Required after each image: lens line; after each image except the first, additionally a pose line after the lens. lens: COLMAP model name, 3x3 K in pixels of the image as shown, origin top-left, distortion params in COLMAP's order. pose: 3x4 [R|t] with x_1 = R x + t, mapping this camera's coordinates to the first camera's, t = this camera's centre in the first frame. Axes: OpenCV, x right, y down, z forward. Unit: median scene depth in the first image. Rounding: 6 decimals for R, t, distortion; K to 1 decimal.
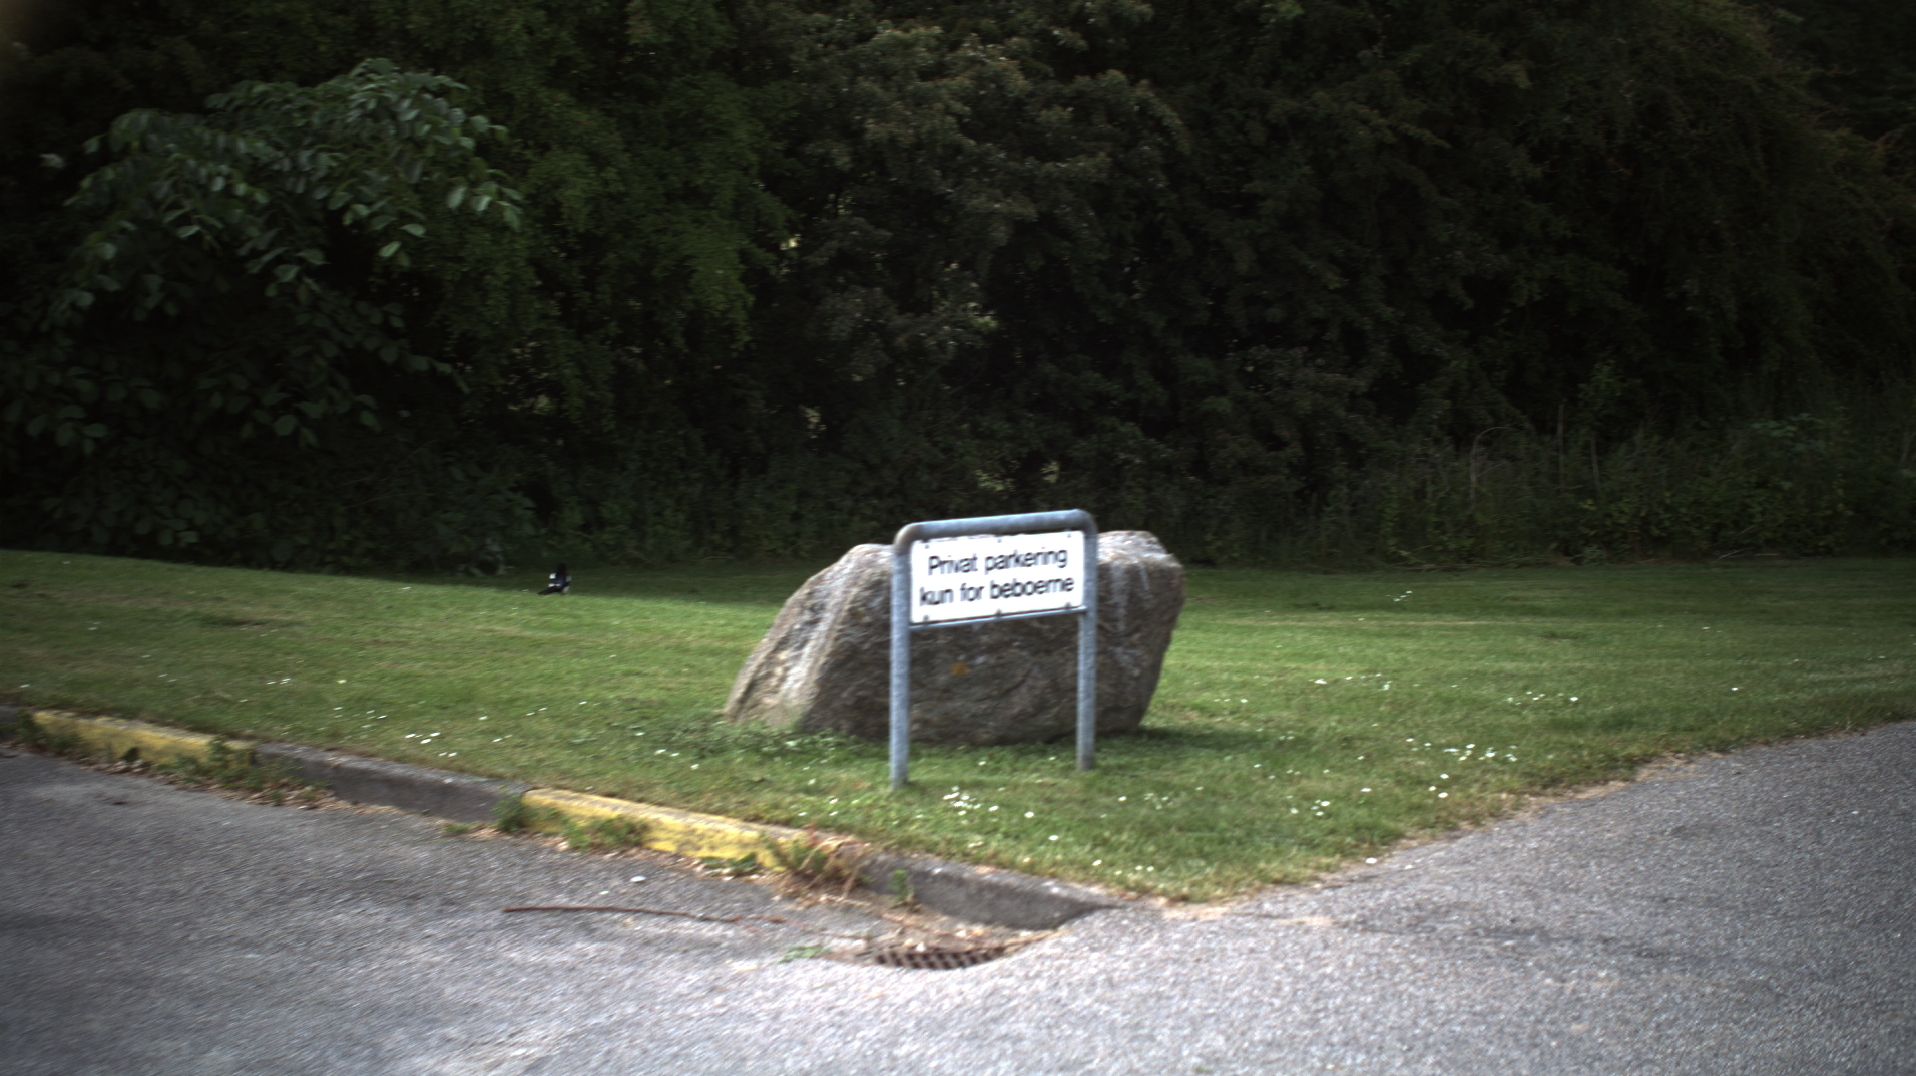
lens RADIAL K [[3420.8, 0, 958.0], [0, 3420.8, 538.0], [0, 0, 1]] dist [-0.314701, 0.536247]
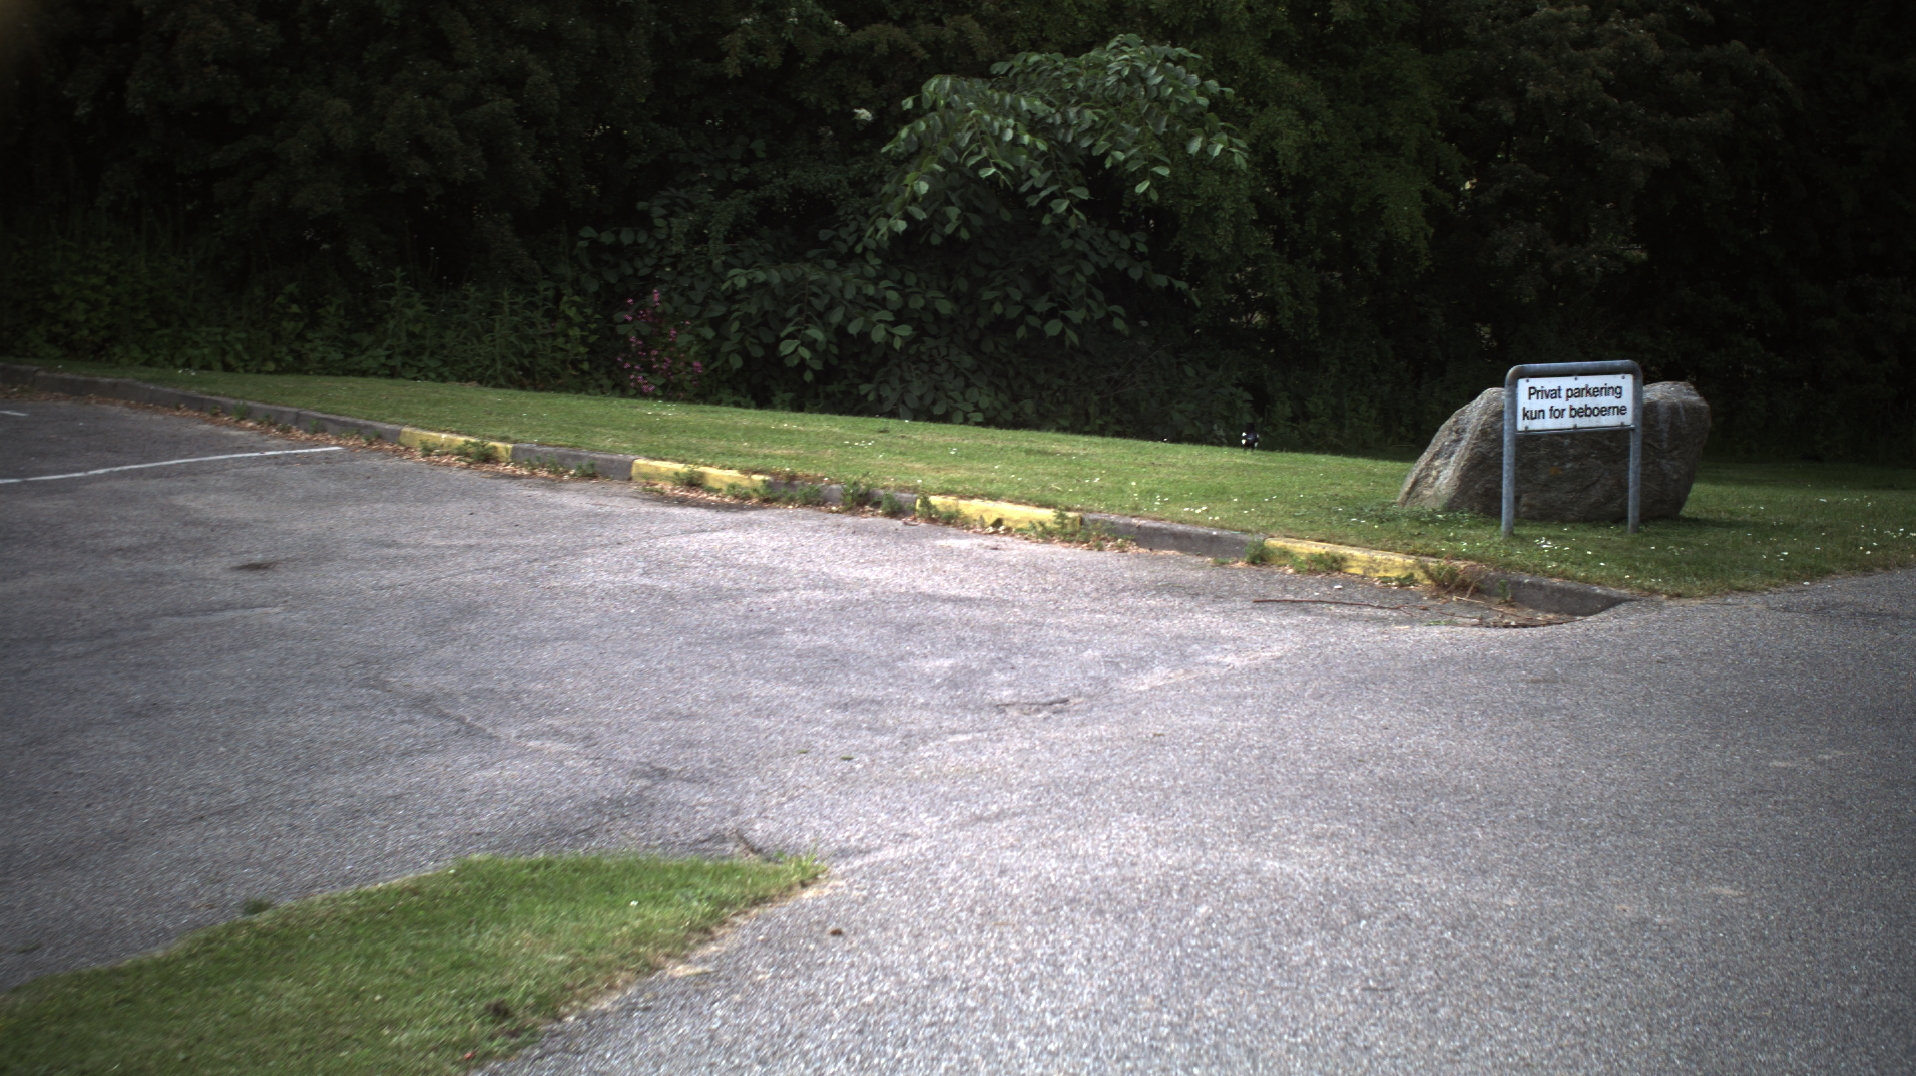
lens RADIAL K [[3420.8, 0, 958.0], [0, 3420.8, 538.0], [0, 0, 1]] dist [-0.314701, 0.536247]
pose [[0.979353, 0.015315, -0.201578, 0.021954], [-0.011846, 0.999760, 0.018403, 0.021745], [0.201812, -0.015636, 0.979299, -0.247932]]
